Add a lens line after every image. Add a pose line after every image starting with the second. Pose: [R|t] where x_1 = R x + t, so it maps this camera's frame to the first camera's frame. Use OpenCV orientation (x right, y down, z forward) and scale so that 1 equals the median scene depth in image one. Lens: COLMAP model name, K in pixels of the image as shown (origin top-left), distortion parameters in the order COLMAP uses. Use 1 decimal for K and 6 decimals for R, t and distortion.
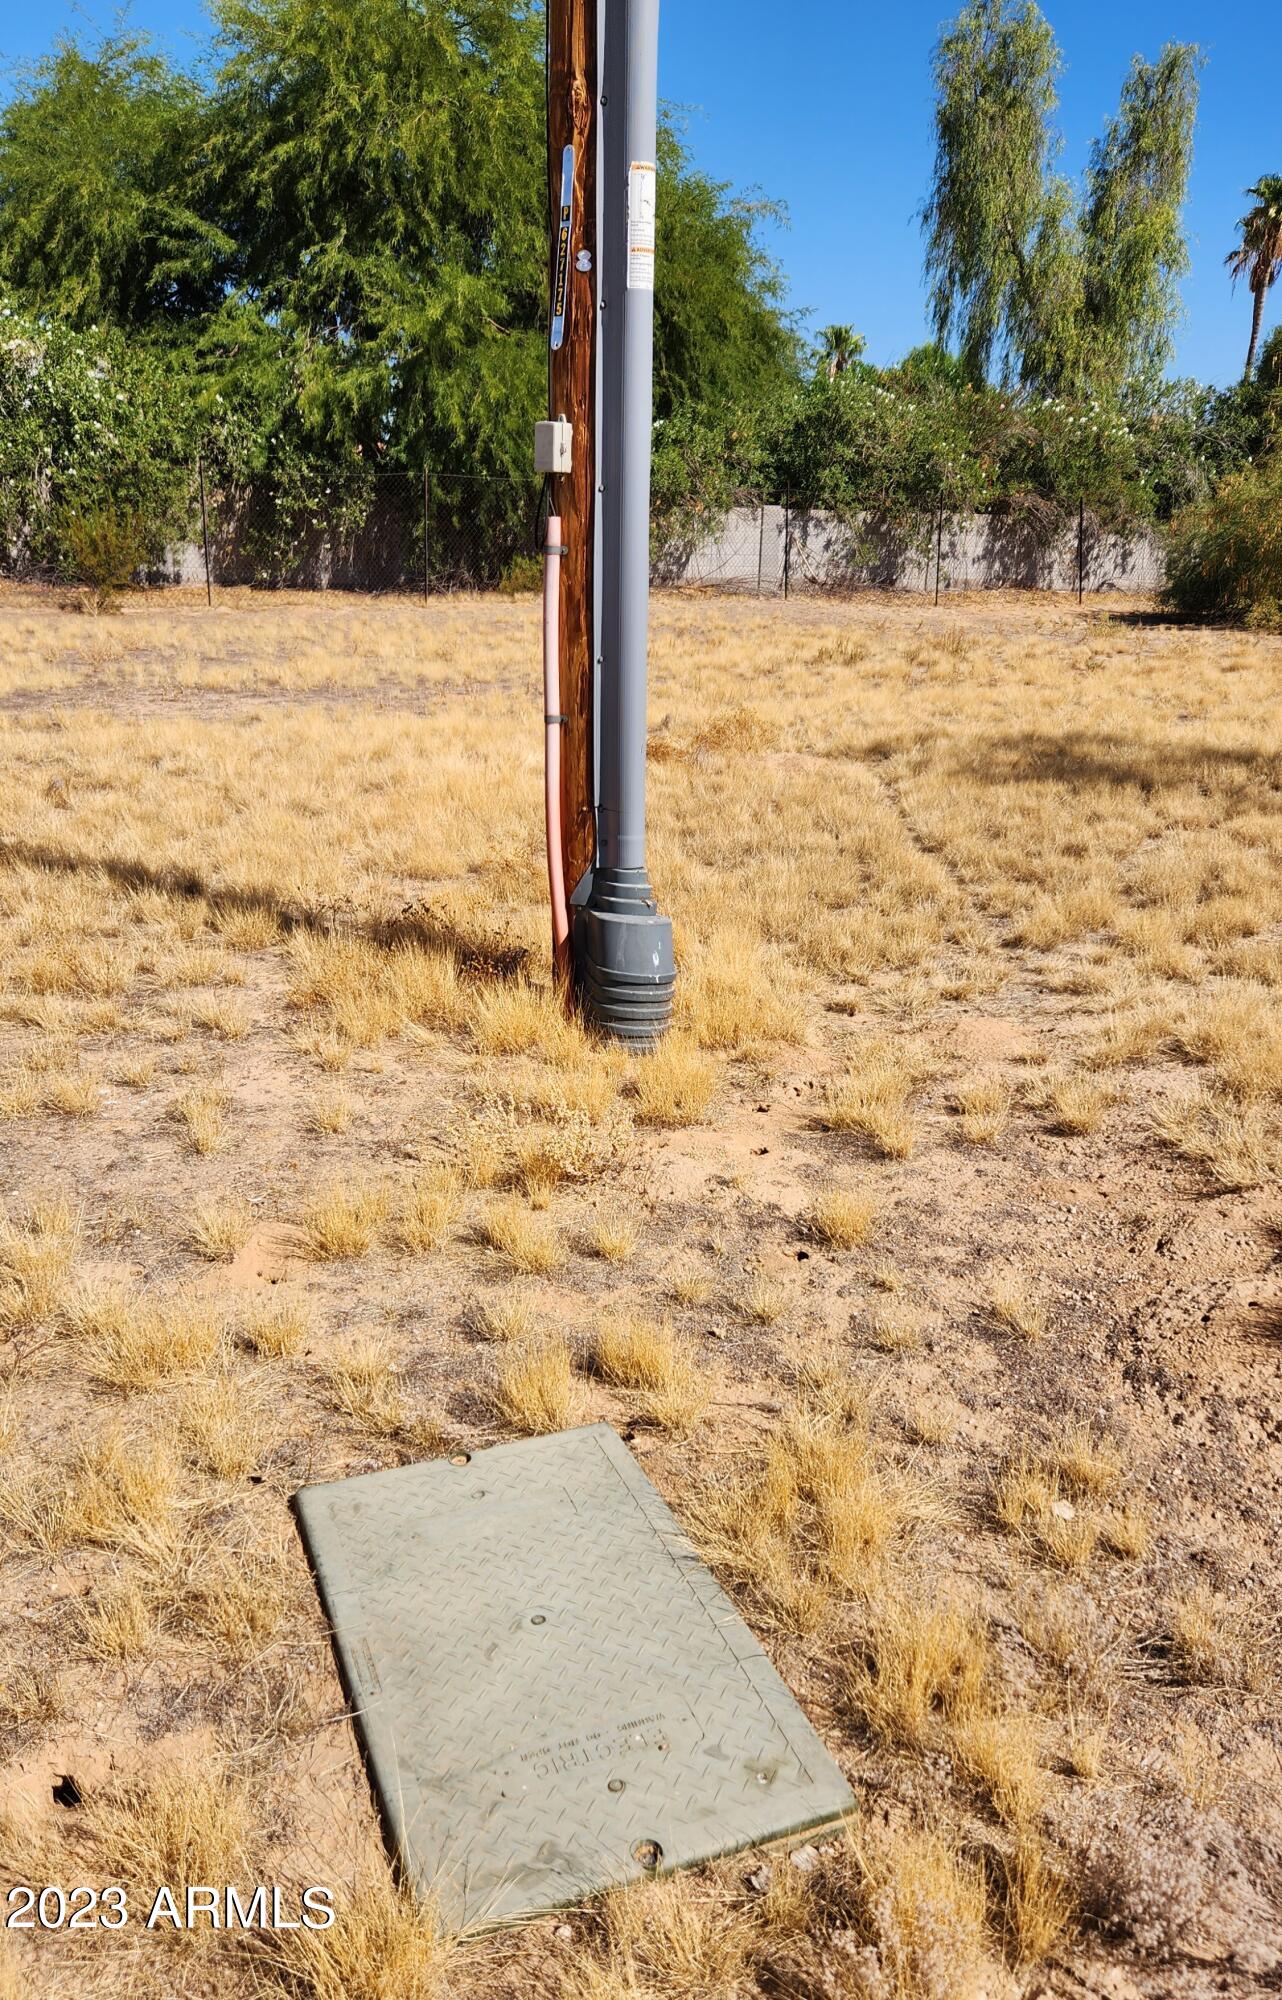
lens RADIAL K [[1581.7, 0, 641.0], [0, 1581.7, 1000.0], [0, 0, 1]] dist [0.093040, -0.097599]
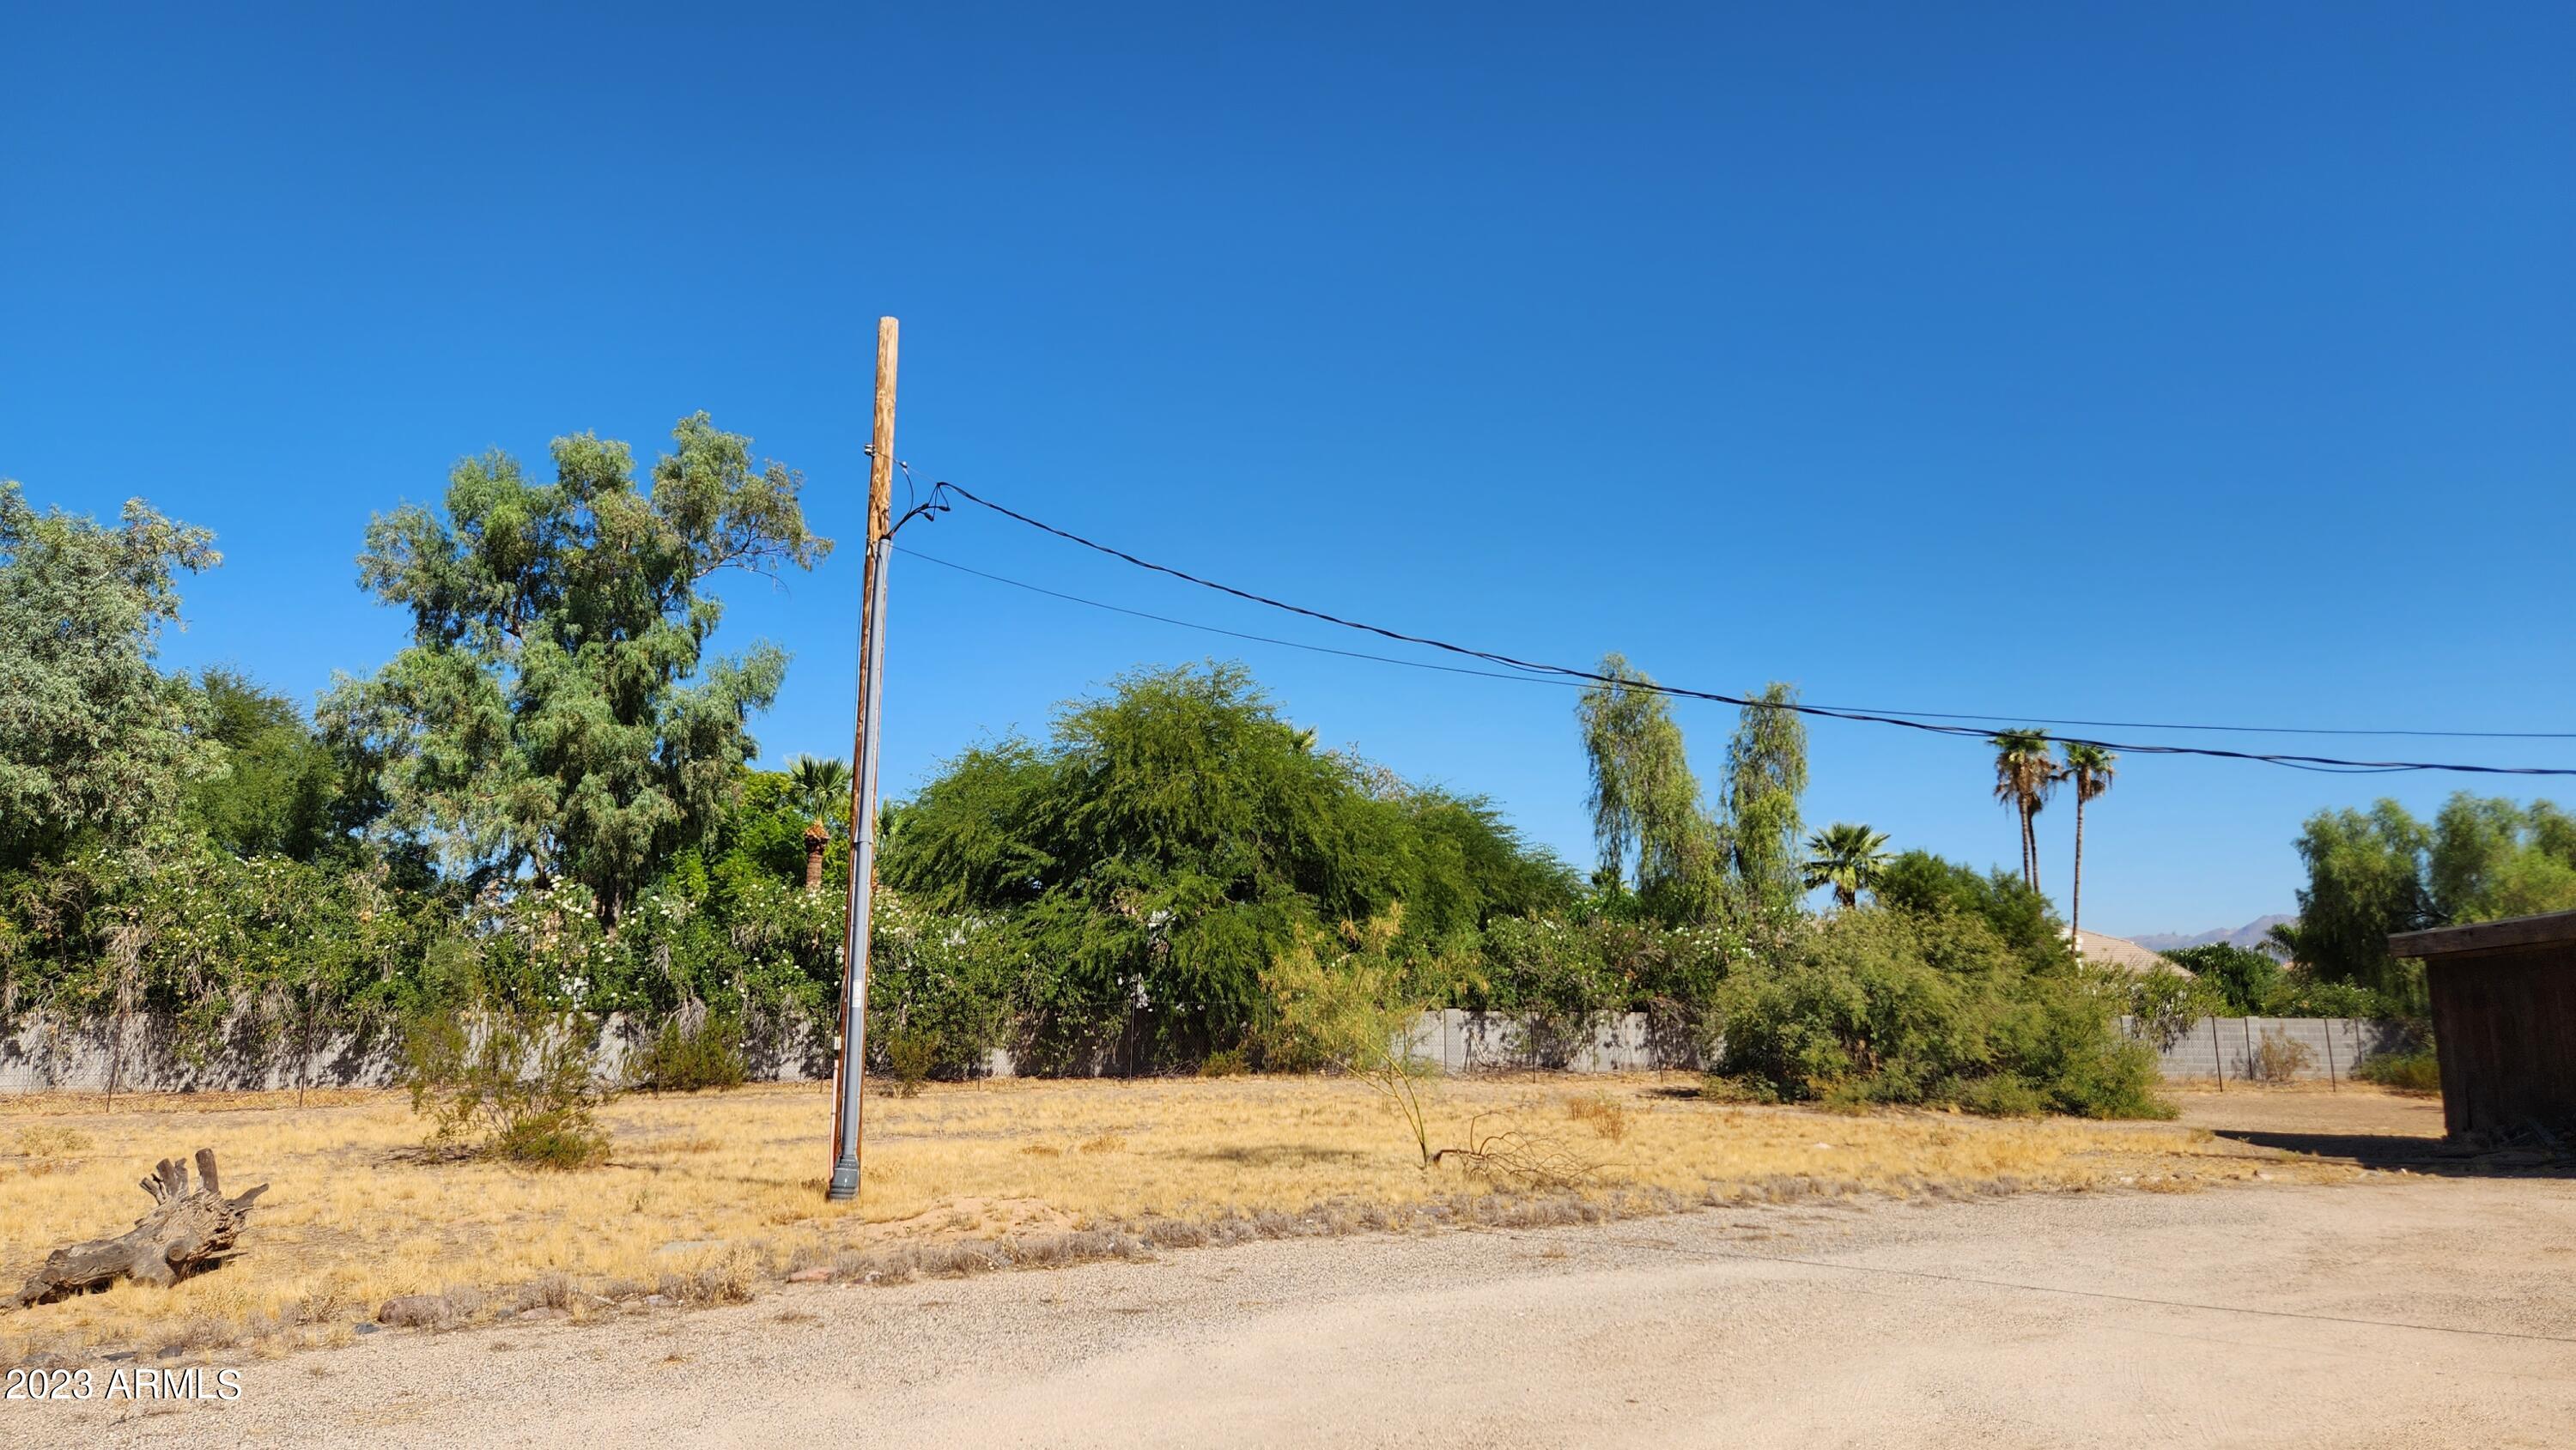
lens RADIAL K [[1332.4, 0, 1288.0], [0, 1332.4, 725.0], [0, 0, 1]] dist [0.029148, -0.000004]
pose [[0.994251, -0.039498, -0.099519, 0.111605], [-0.013801, 0.874439, -0.484940, 0.043943], [0.106177, 0.483525, 0.868867, -0.173004]]
